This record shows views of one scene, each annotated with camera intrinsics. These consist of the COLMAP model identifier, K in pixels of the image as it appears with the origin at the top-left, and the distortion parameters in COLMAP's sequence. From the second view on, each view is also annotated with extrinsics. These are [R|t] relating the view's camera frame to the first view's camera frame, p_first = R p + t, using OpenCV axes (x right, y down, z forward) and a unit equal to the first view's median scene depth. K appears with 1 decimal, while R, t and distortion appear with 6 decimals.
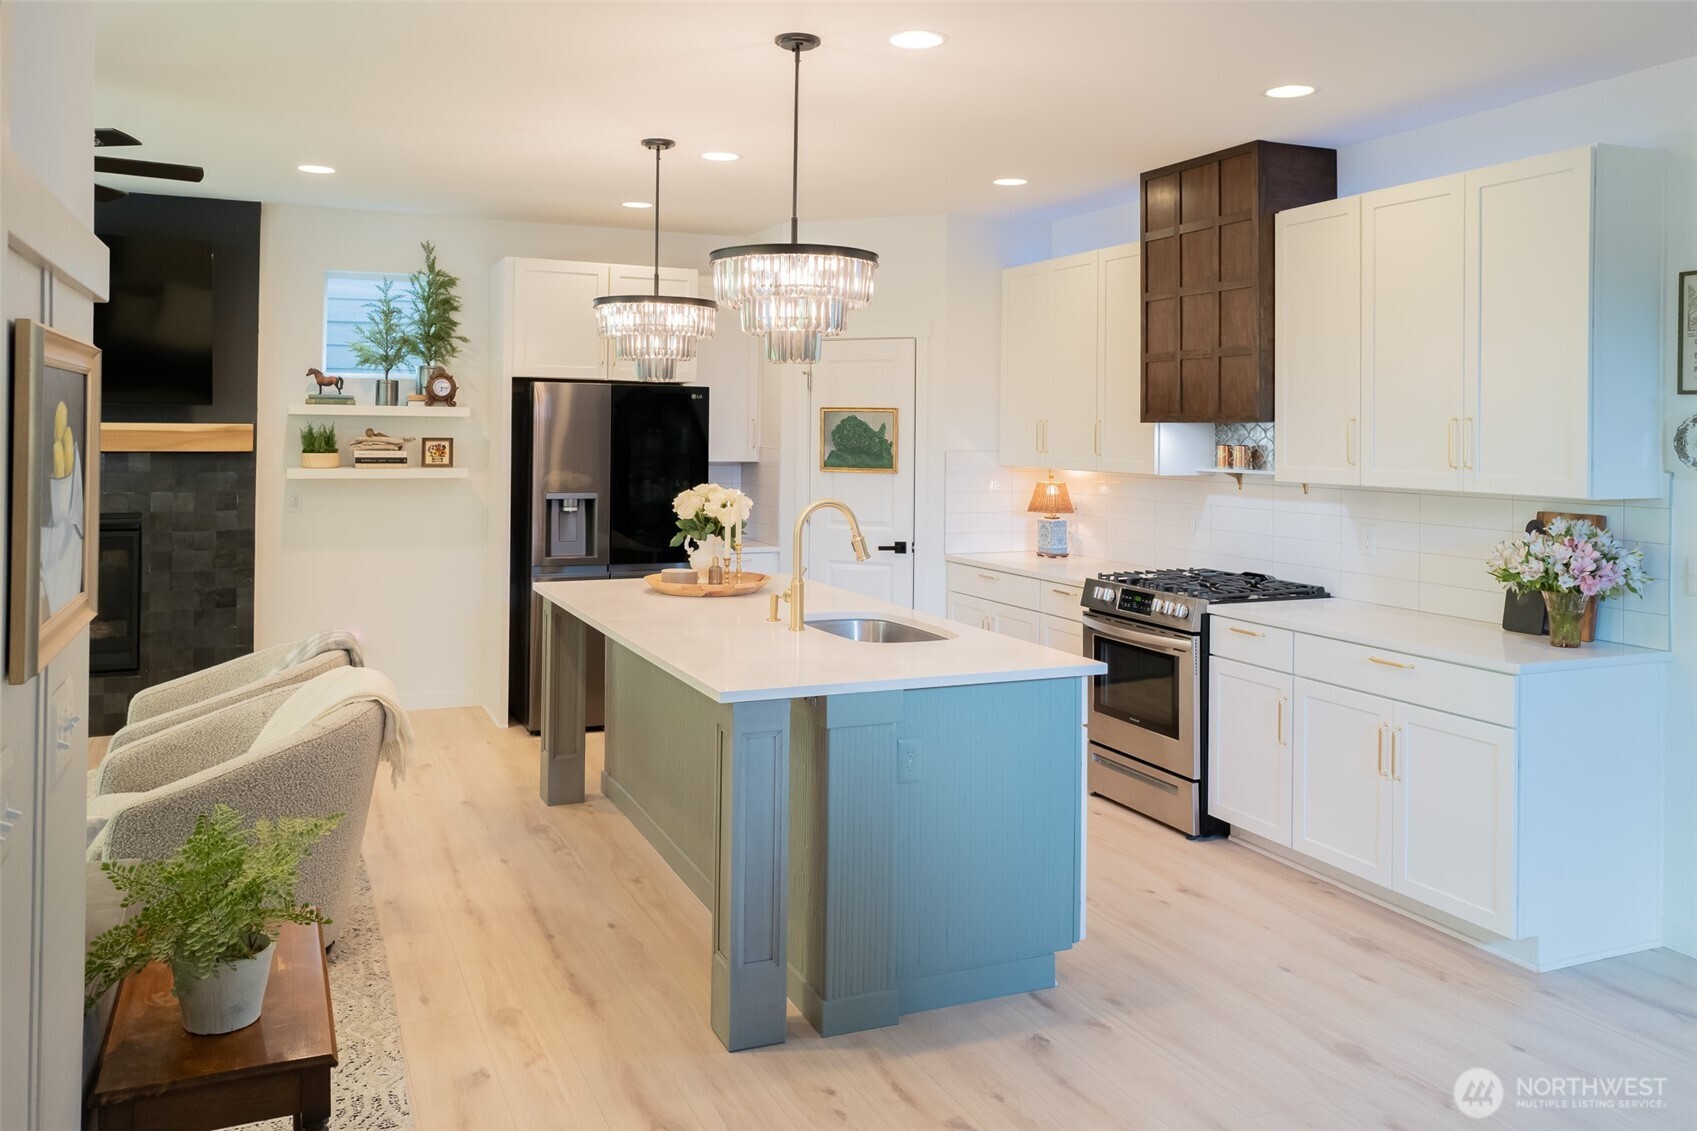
lens RADIAL K [[1312.8, 0, 849.6], [0, 1312.8, 565.5], [0, 0, 1]] dist [-0.023327, 0.006045]
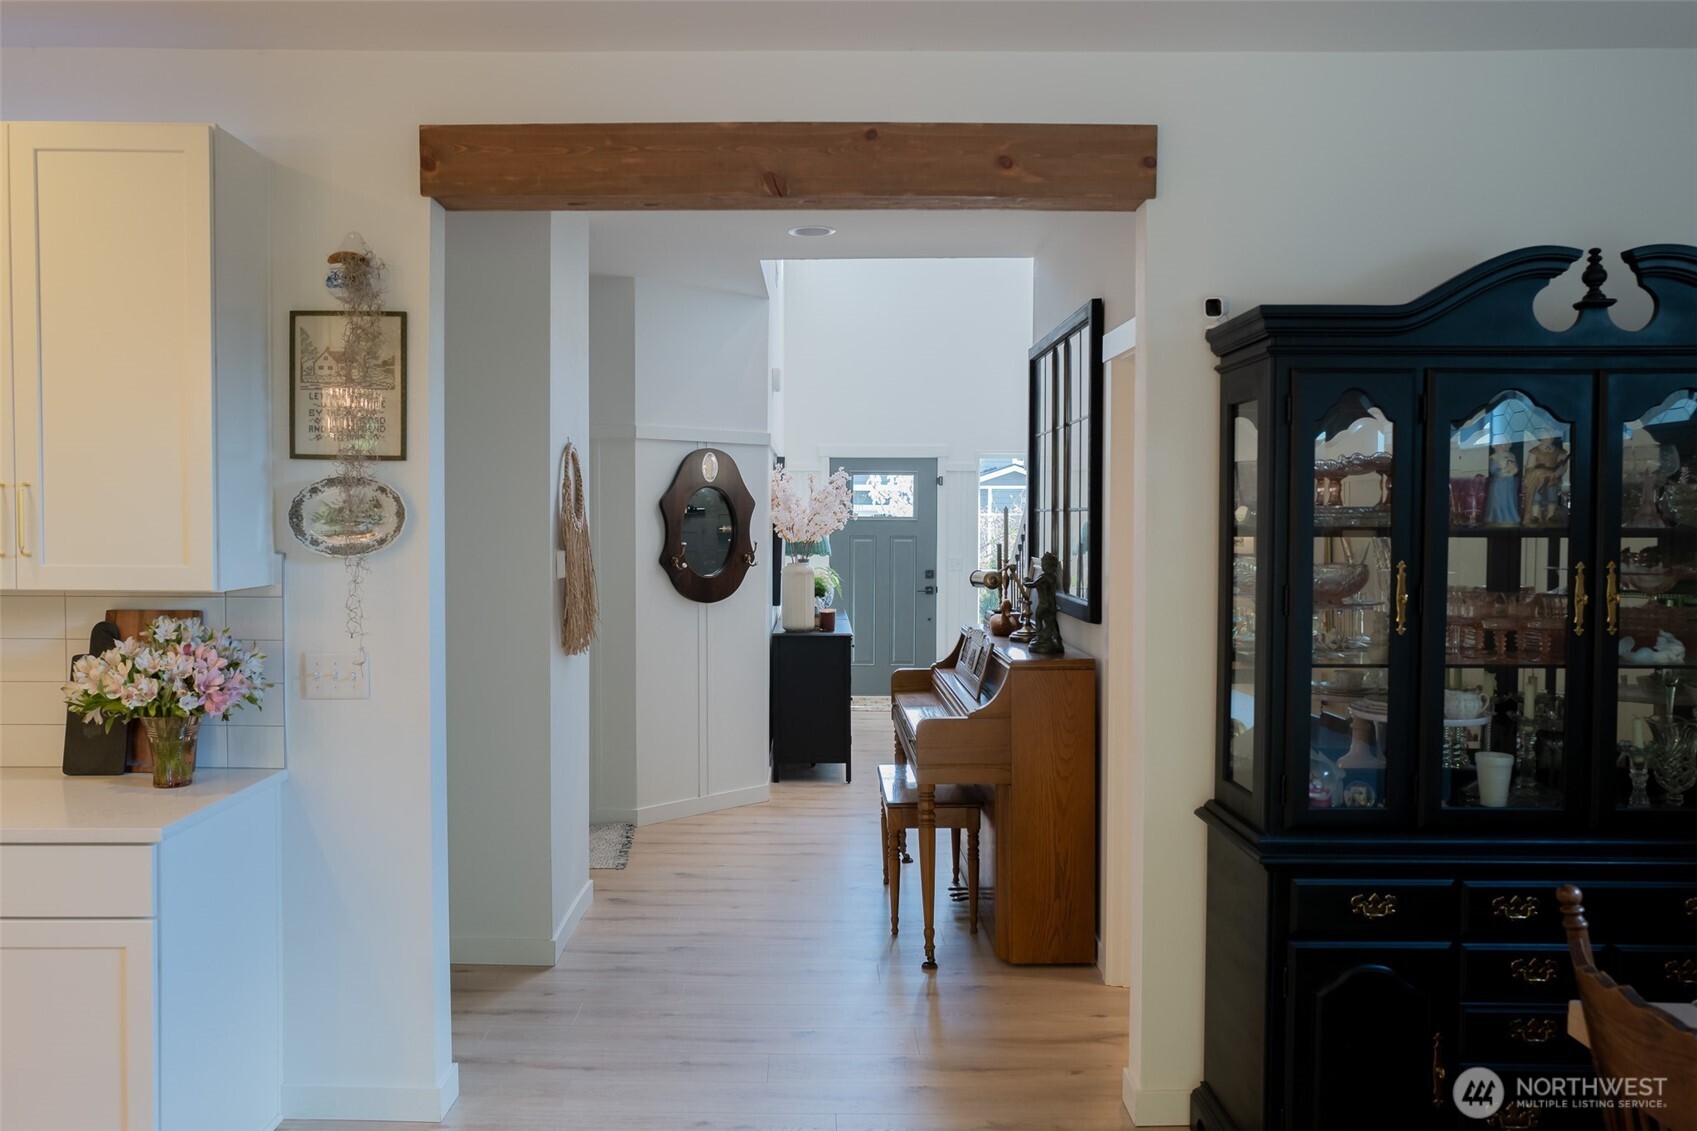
lens RADIAL K [[1312.8, 0, 848.4], [0, 1312.8, 561.8], [0, 0, 1]] dist [-0.023327, 0.006045]
pose [[0.388208, -0.032337, 0.921004, 0.008496], [0.092427, 0.995711, -0.003999, -0.029858], [-0.916925, 0.086678, 0.389532, 0.351573]]
